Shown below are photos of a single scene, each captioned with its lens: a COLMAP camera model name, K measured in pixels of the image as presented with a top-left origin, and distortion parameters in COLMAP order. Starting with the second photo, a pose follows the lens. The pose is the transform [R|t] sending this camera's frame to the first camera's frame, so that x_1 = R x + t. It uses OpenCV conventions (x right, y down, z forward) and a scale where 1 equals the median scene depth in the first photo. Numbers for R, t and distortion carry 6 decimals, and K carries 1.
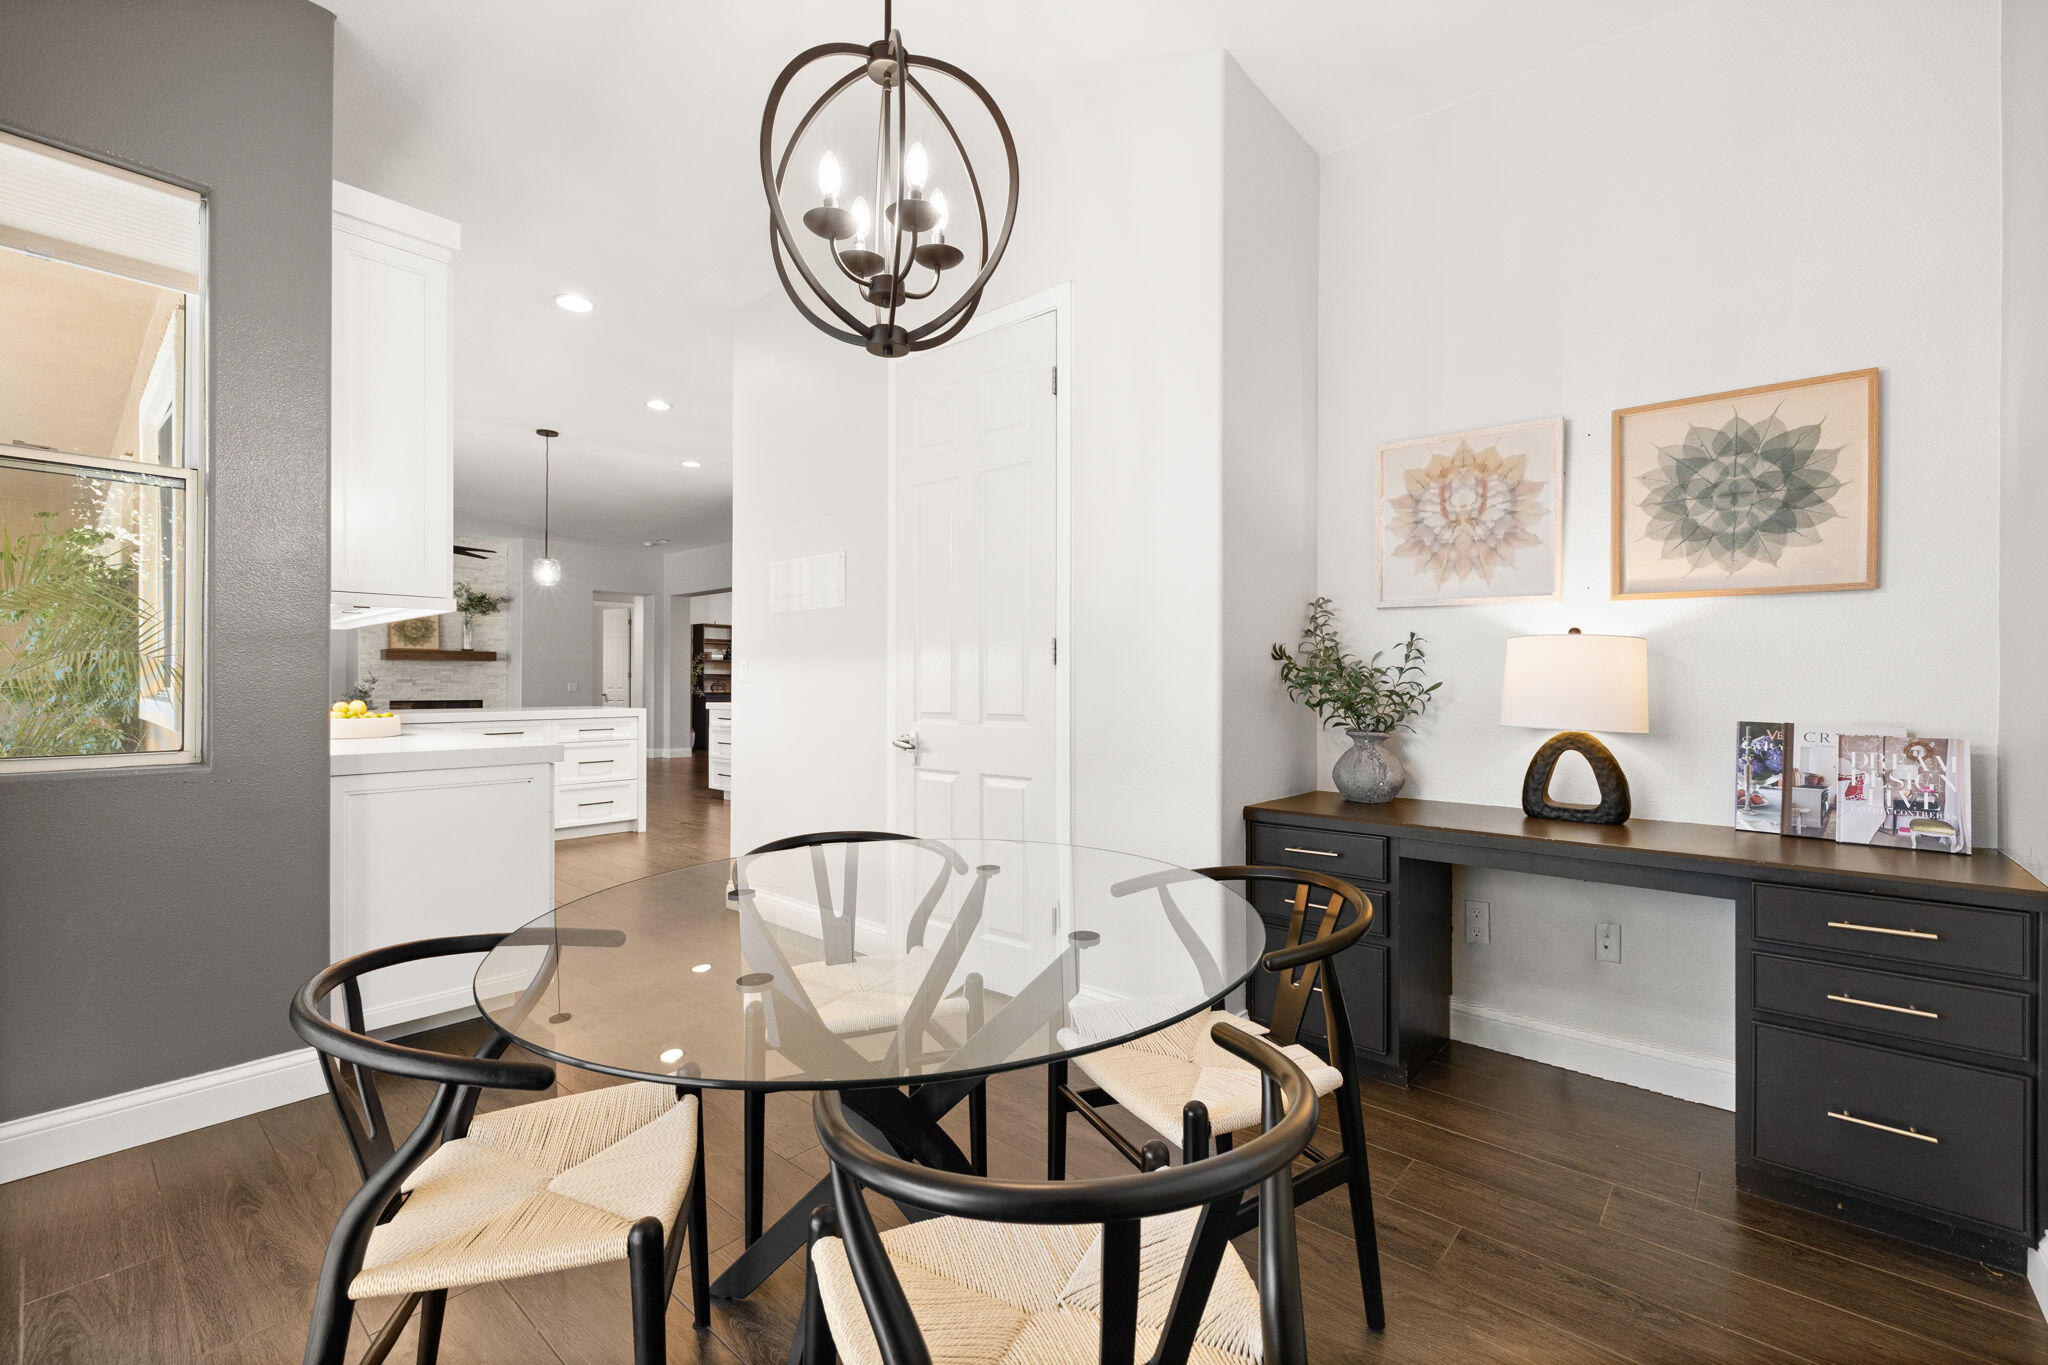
lens RADIAL K [[860.8, 0, 1024.0], [0, 860.8, 682.5], [0, 0, 1]] dist [-0.000043, -0.000024]
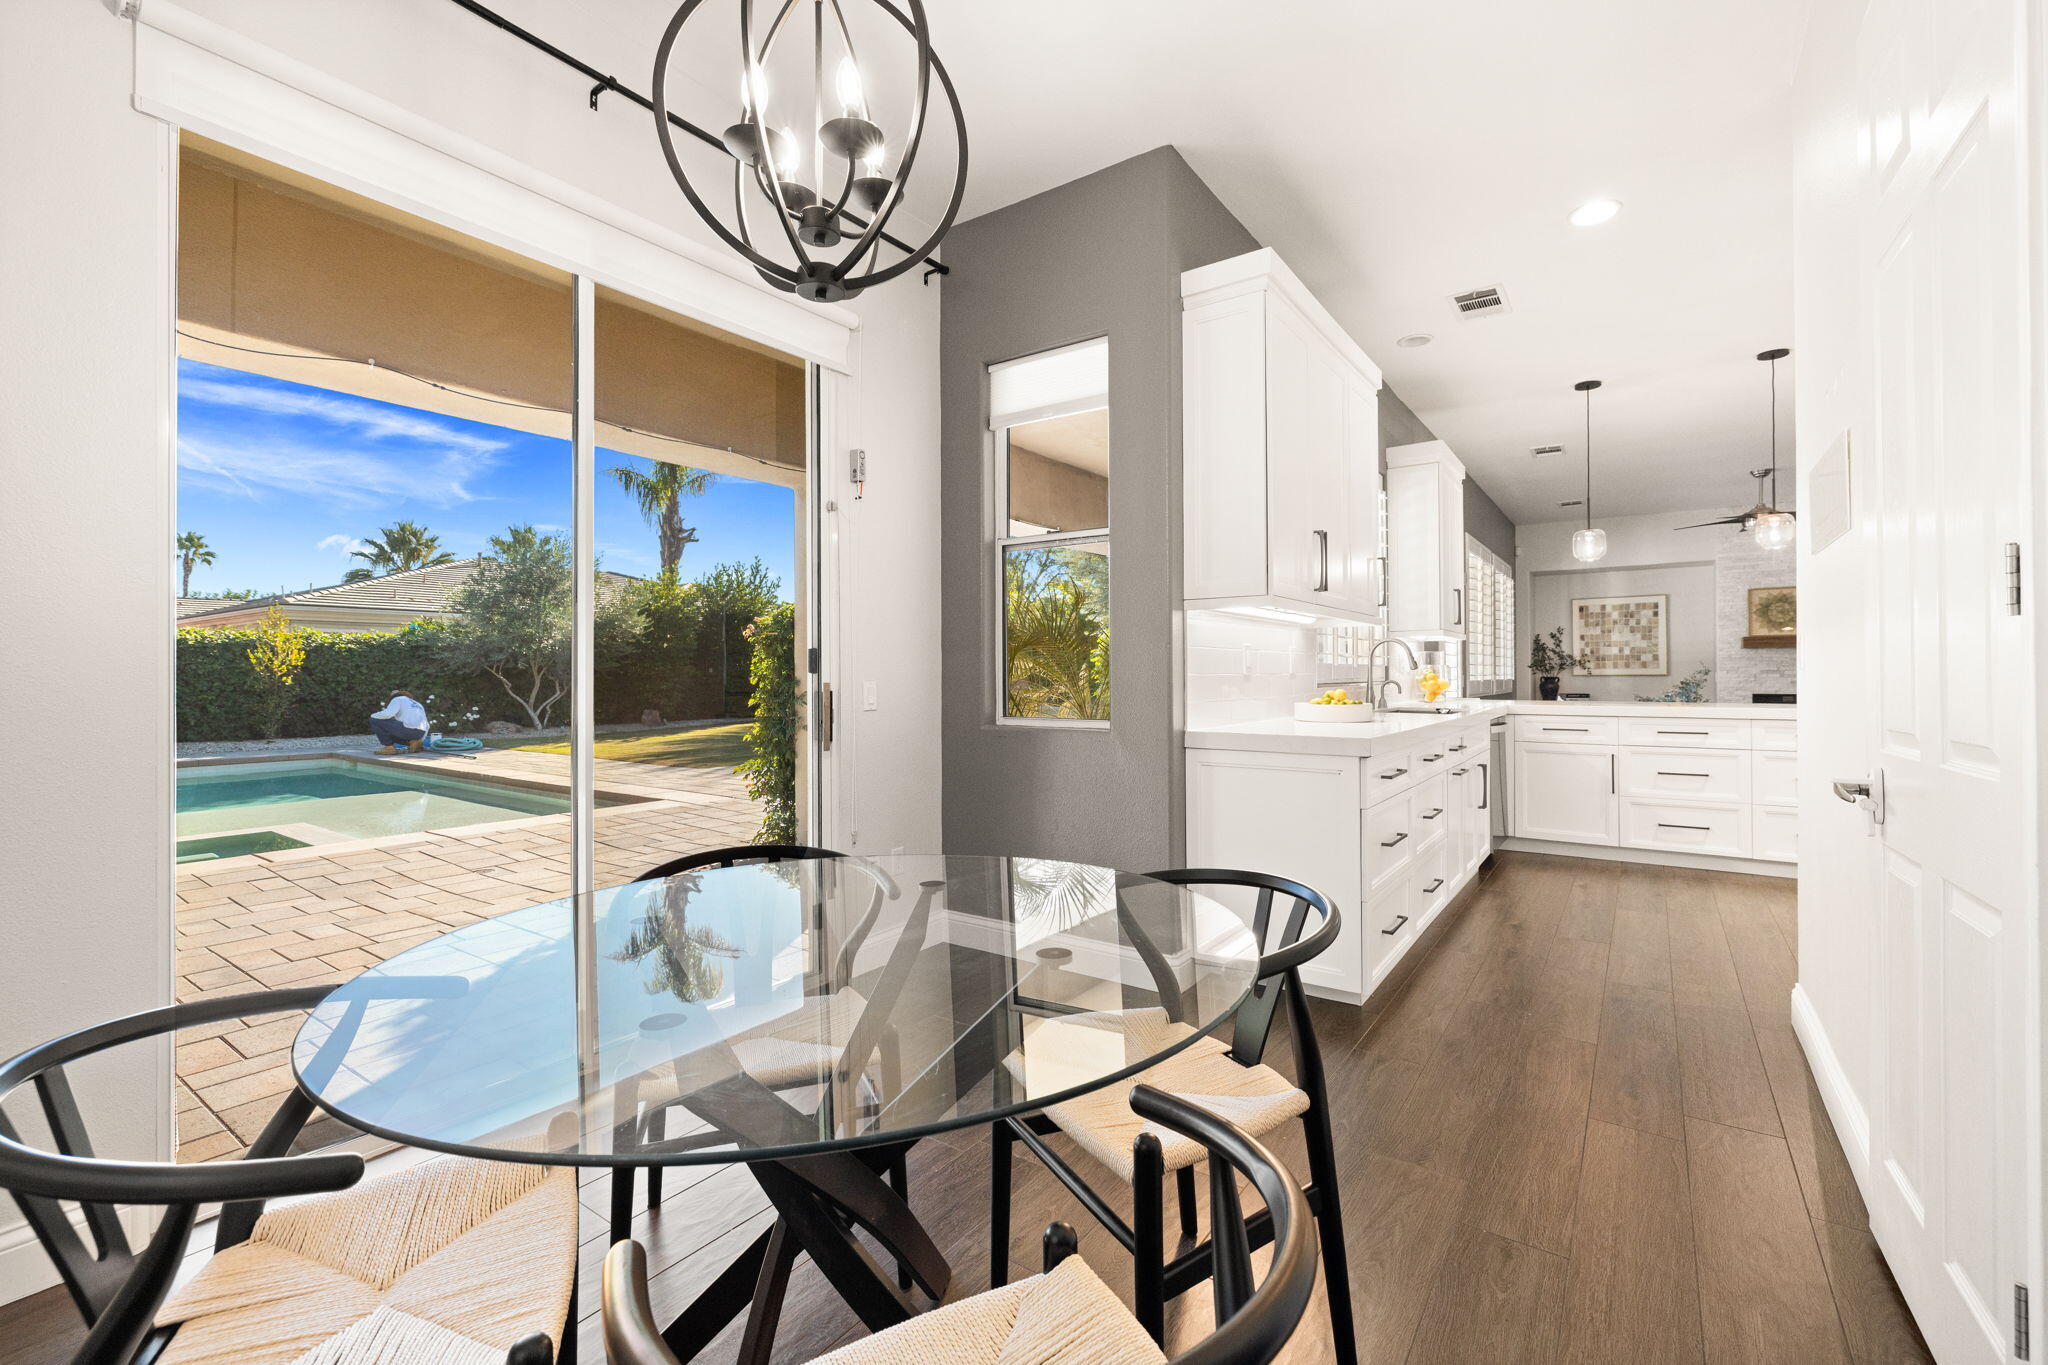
lens RADIAL K [[860.8, 0, 1024.0], [0, 860.8, 682.5], [0, 0, 1]] dist [-0.000043, -0.000024]
pose [[0.101679, 0.007116, -0.994792, 0.093093], [0.002579, 0.999969, 0.007416, 0.000790], [0.994814, -0.003319, 0.101658, 0.140480]]
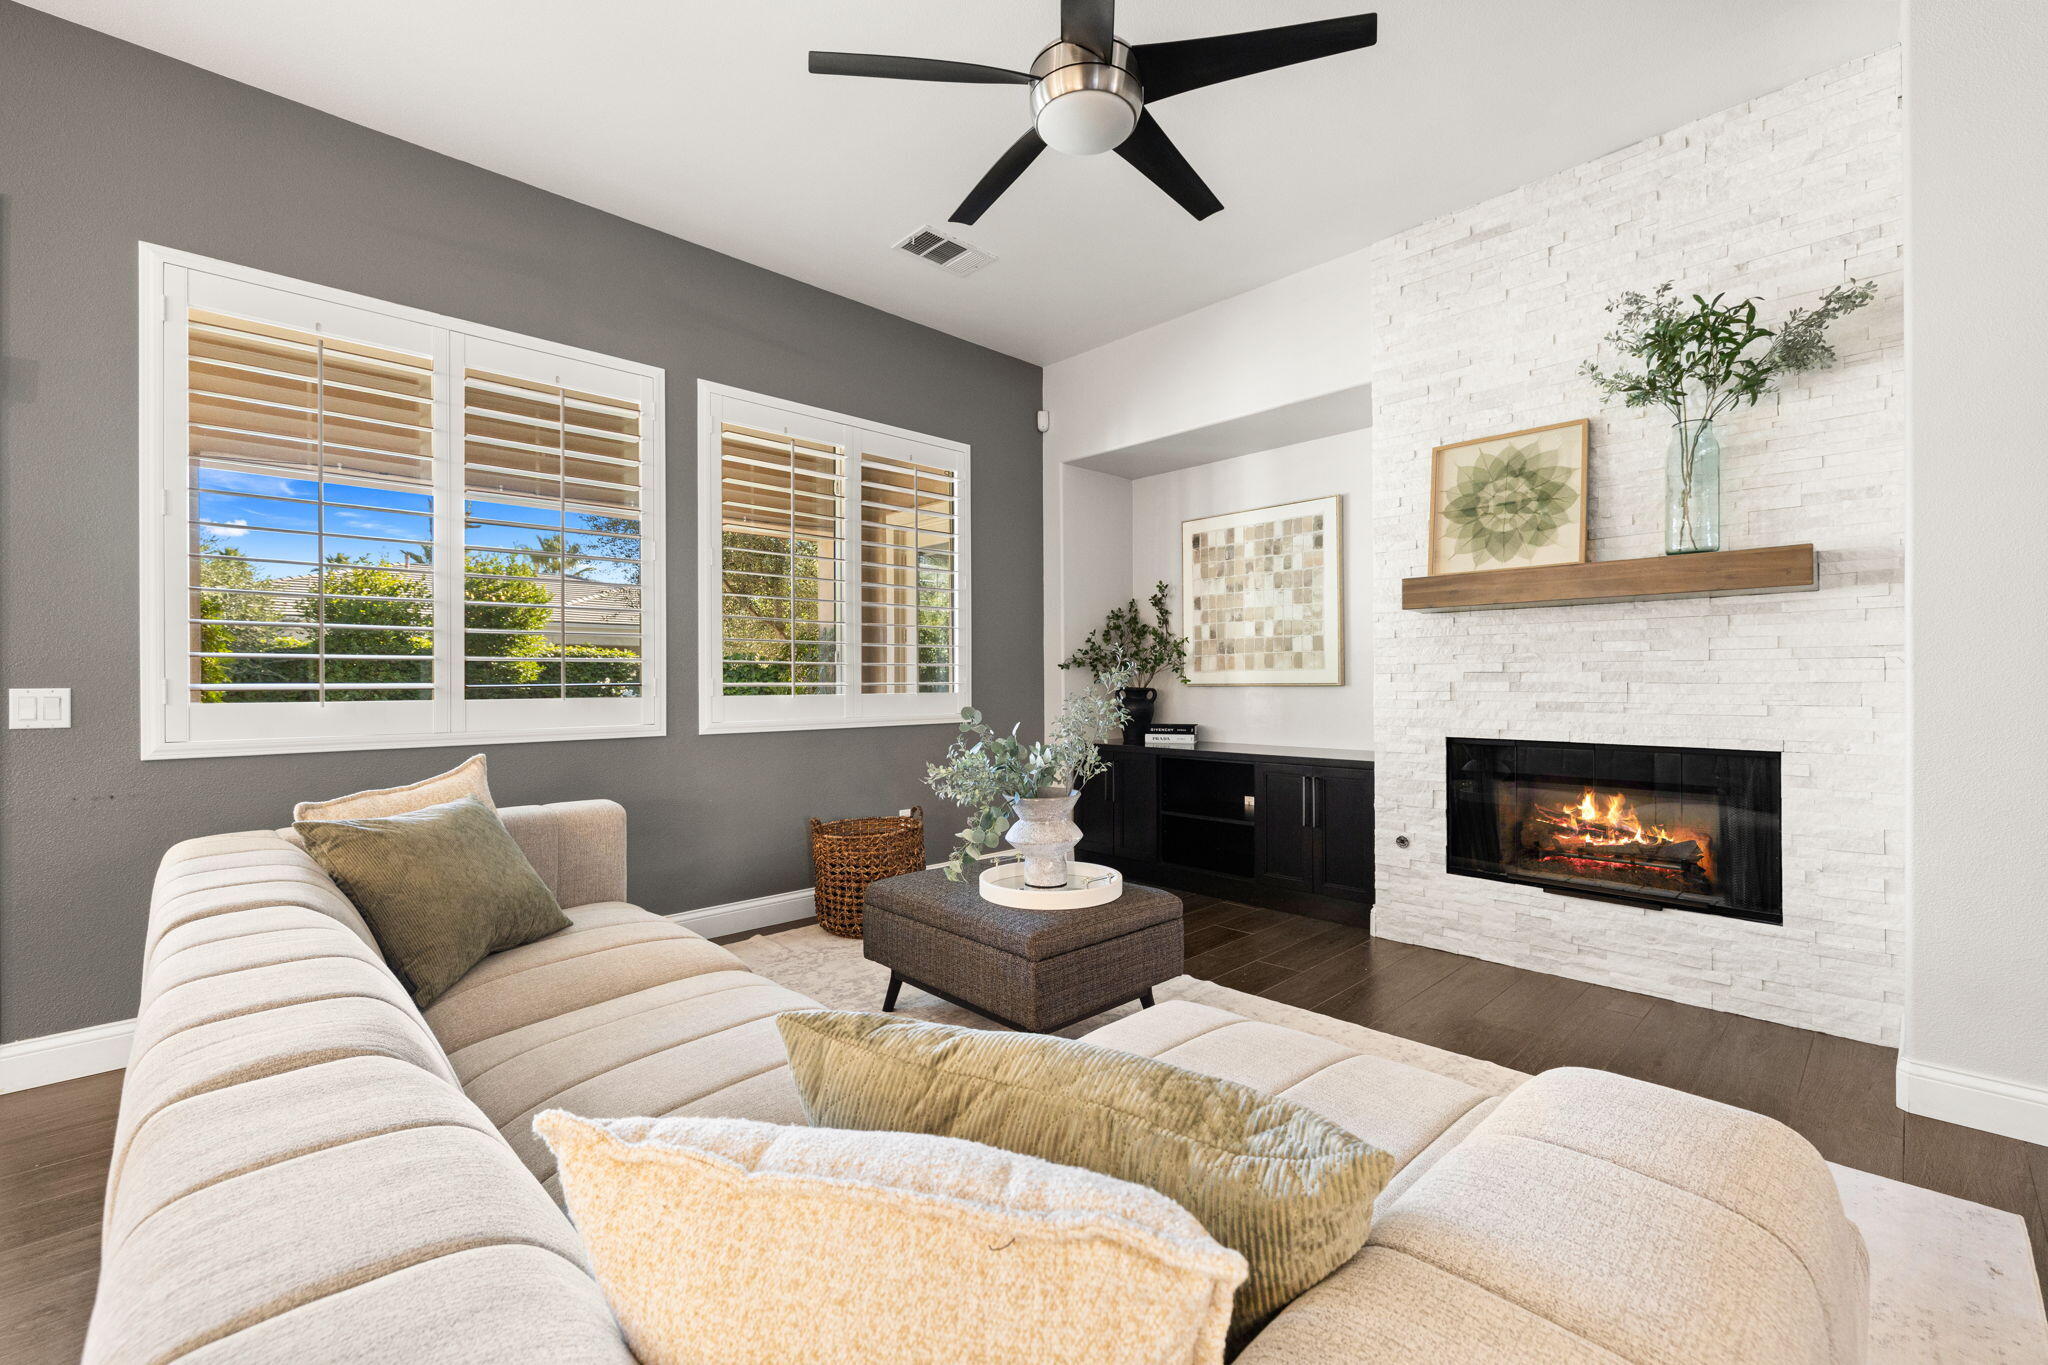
lens RADIAL K [[860.8, 0, 1024.0], [0, 860.8, 682.5], [0, 0, 1]] dist [-0.000043, -0.000024]
pose [[-0.077915, -0.004197, -0.996951, -0.397378], [0.000313, 0.999991, -0.004234, 0.002045], [0.996960, -0.000642, -0.077913, 0.869269]]
